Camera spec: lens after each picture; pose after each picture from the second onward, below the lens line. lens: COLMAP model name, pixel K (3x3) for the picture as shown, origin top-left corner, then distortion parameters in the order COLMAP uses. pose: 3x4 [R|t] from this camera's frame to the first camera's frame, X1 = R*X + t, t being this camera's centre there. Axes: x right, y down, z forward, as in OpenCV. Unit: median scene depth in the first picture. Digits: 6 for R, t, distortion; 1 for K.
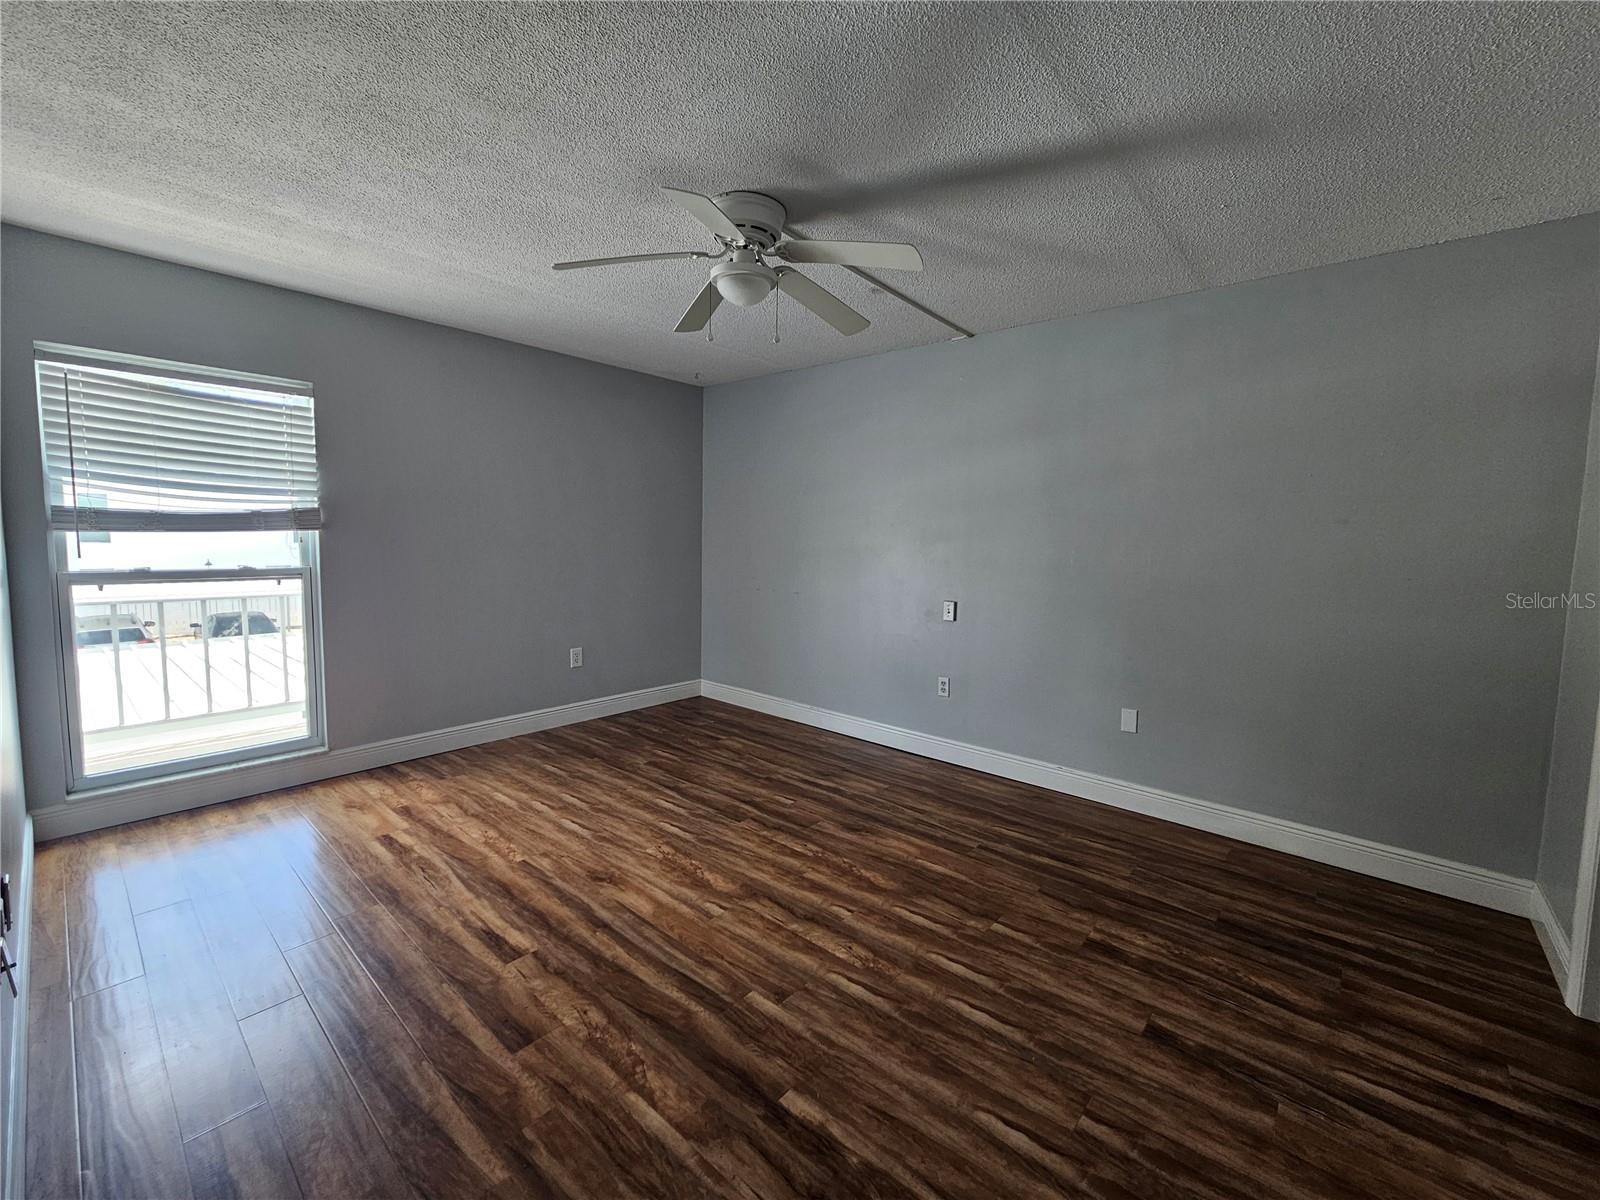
lens RADIAL K [[657.8, 0, 800.4], [0, 657.8, 593.7], [0, 0, 1]] dist [-0.000752, 0.000135]
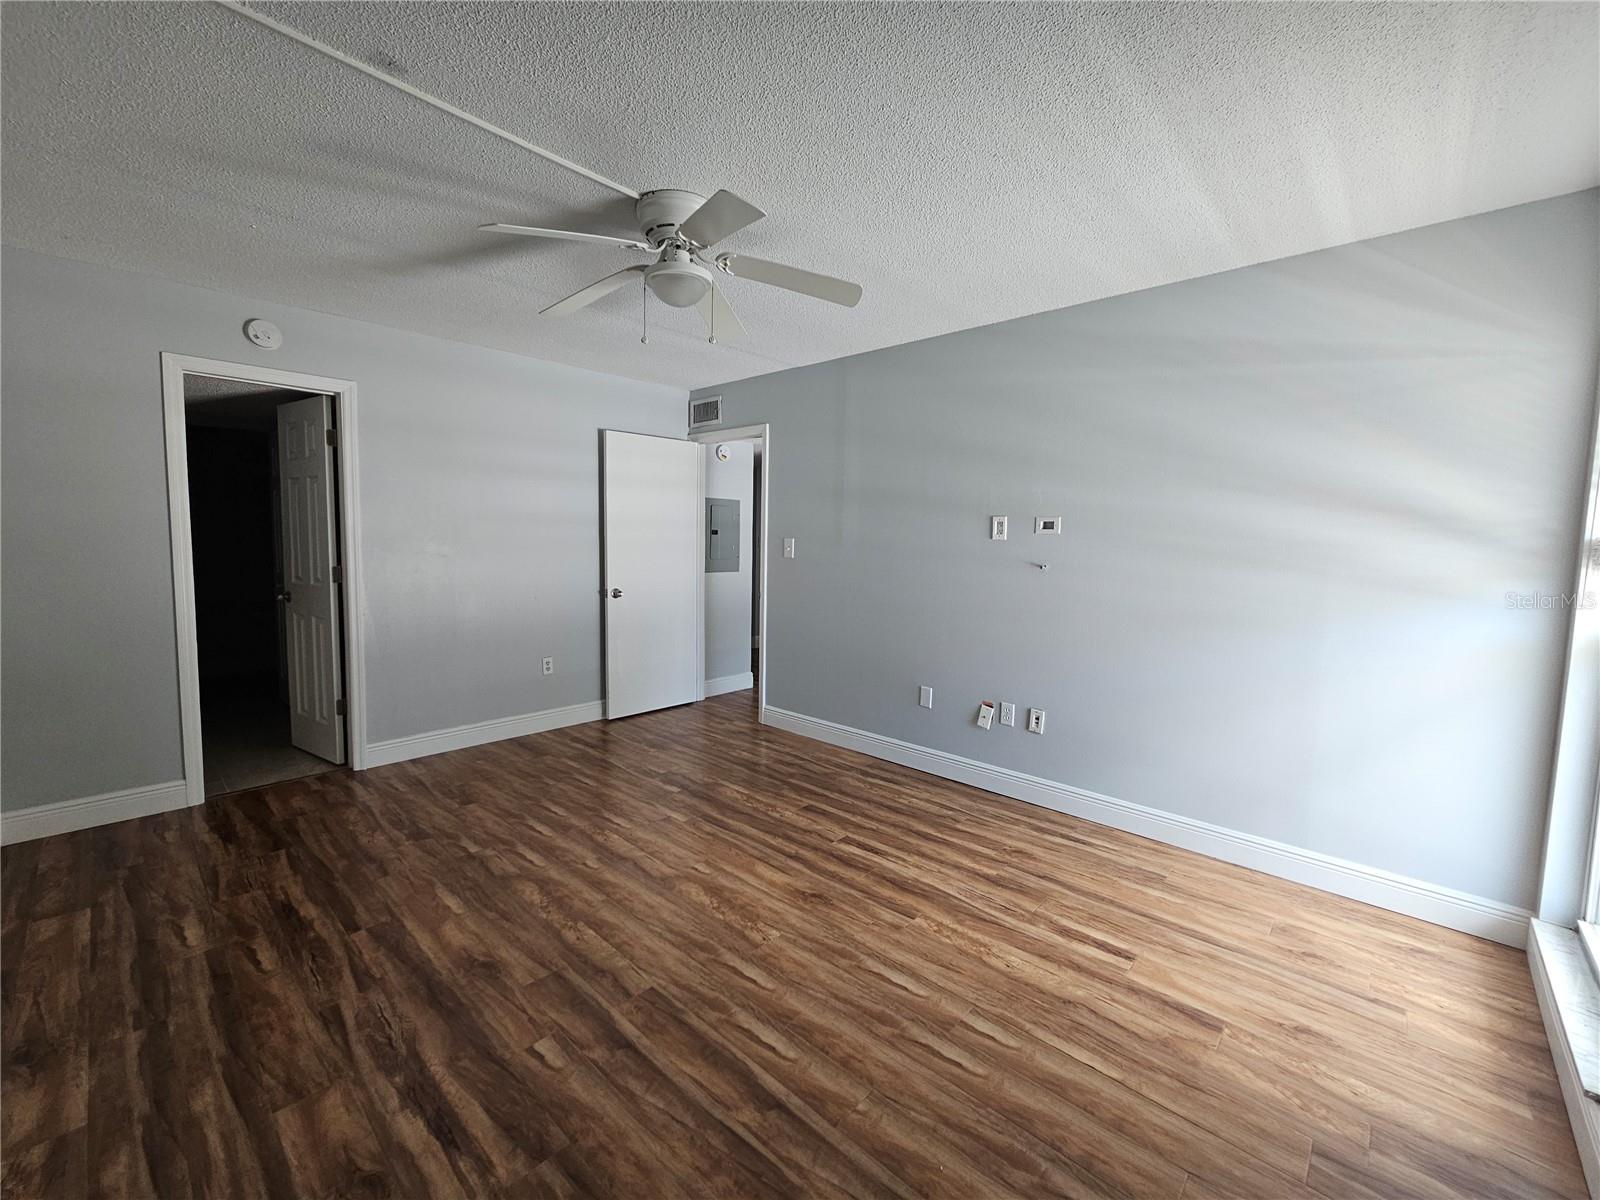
lens RADIAL K [[657.8, 0, 800.6], [0, 657.8, 594.6], [0, 0, 1]] dist [-0.000752, 0.000135]
pose [[-0.998812, -0.040226, 0.027513, -0.269379], [-0.034683, 0.983319, 0.178552, -0.169625], [-0.034237, 0.177386, -0.983546, 1.745253]]
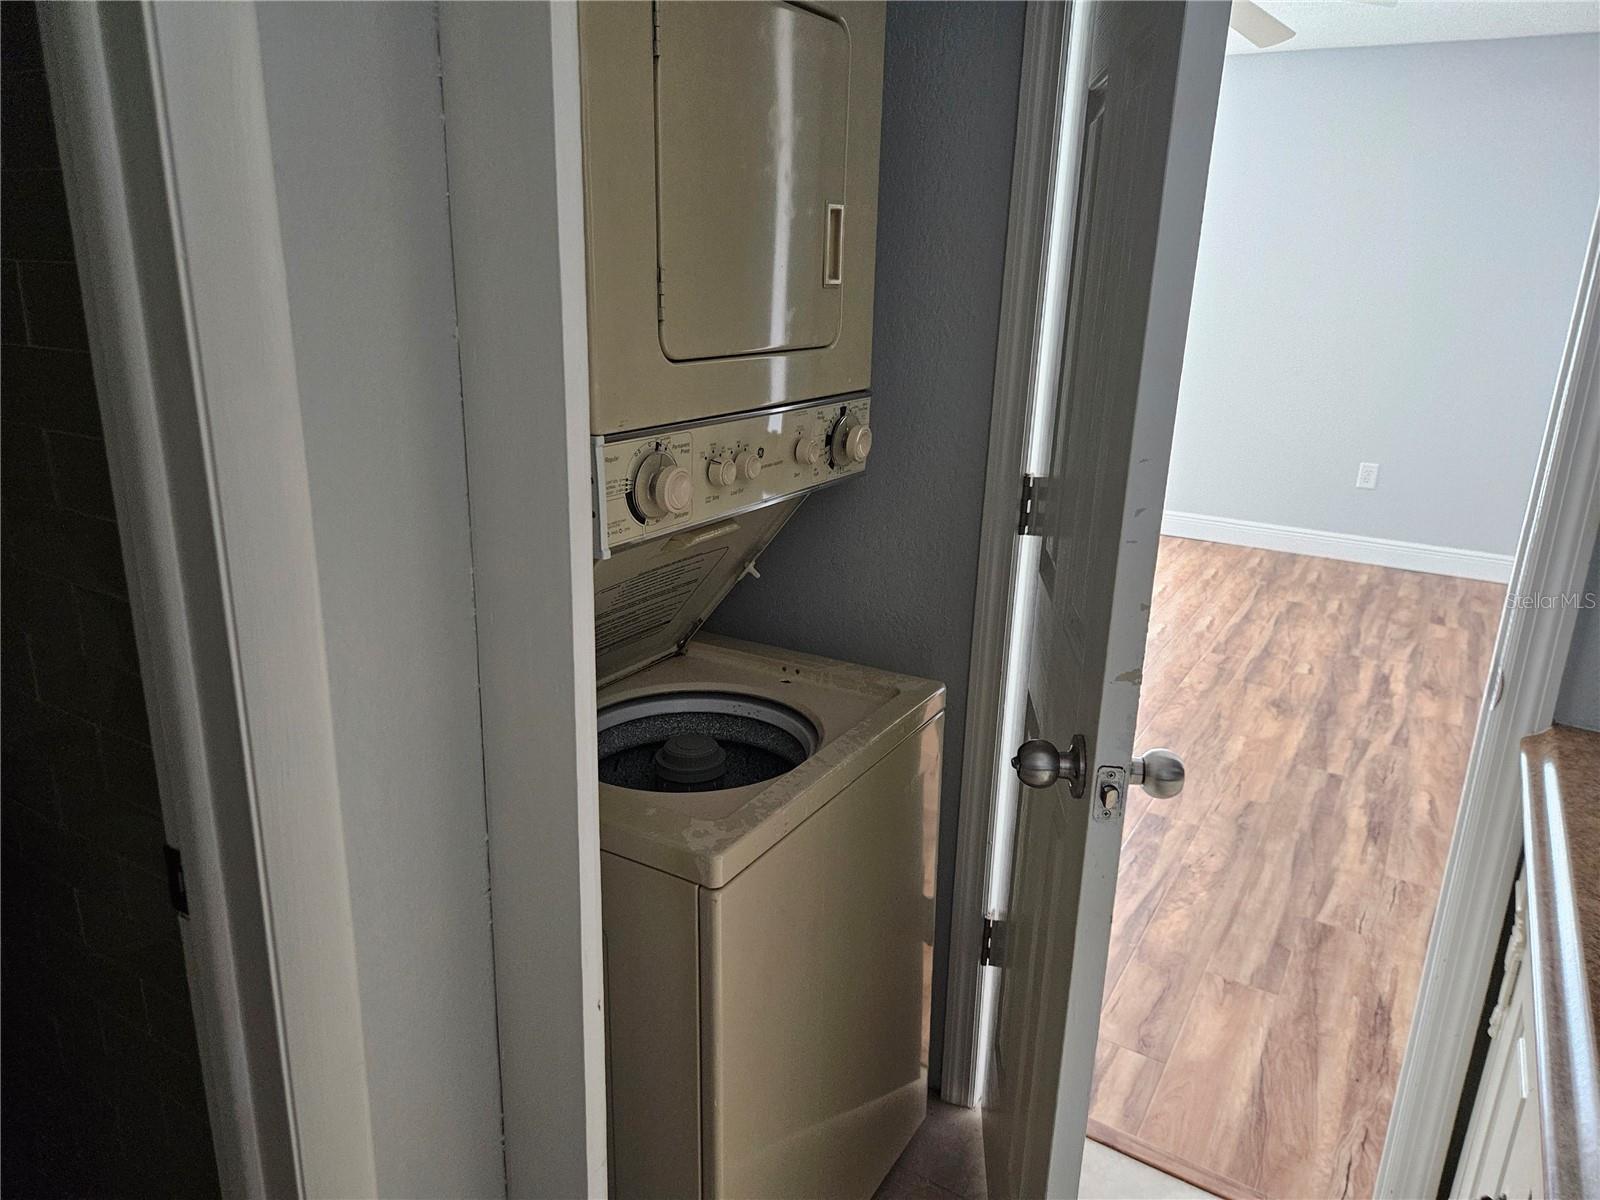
lens RADIAL K [[1081.7, 0, 801.3], [0, 1081.7, 598.3], [0, 0, 1]] dist [-0.001157, -0.000931]
pose [[0.172597, 0.276344, -0.945433, 1.241781], [-0.115916, 0.958867, 0.259109, -0.020974], [0.978148, 0.064869, 0.197531, 0.229383]]
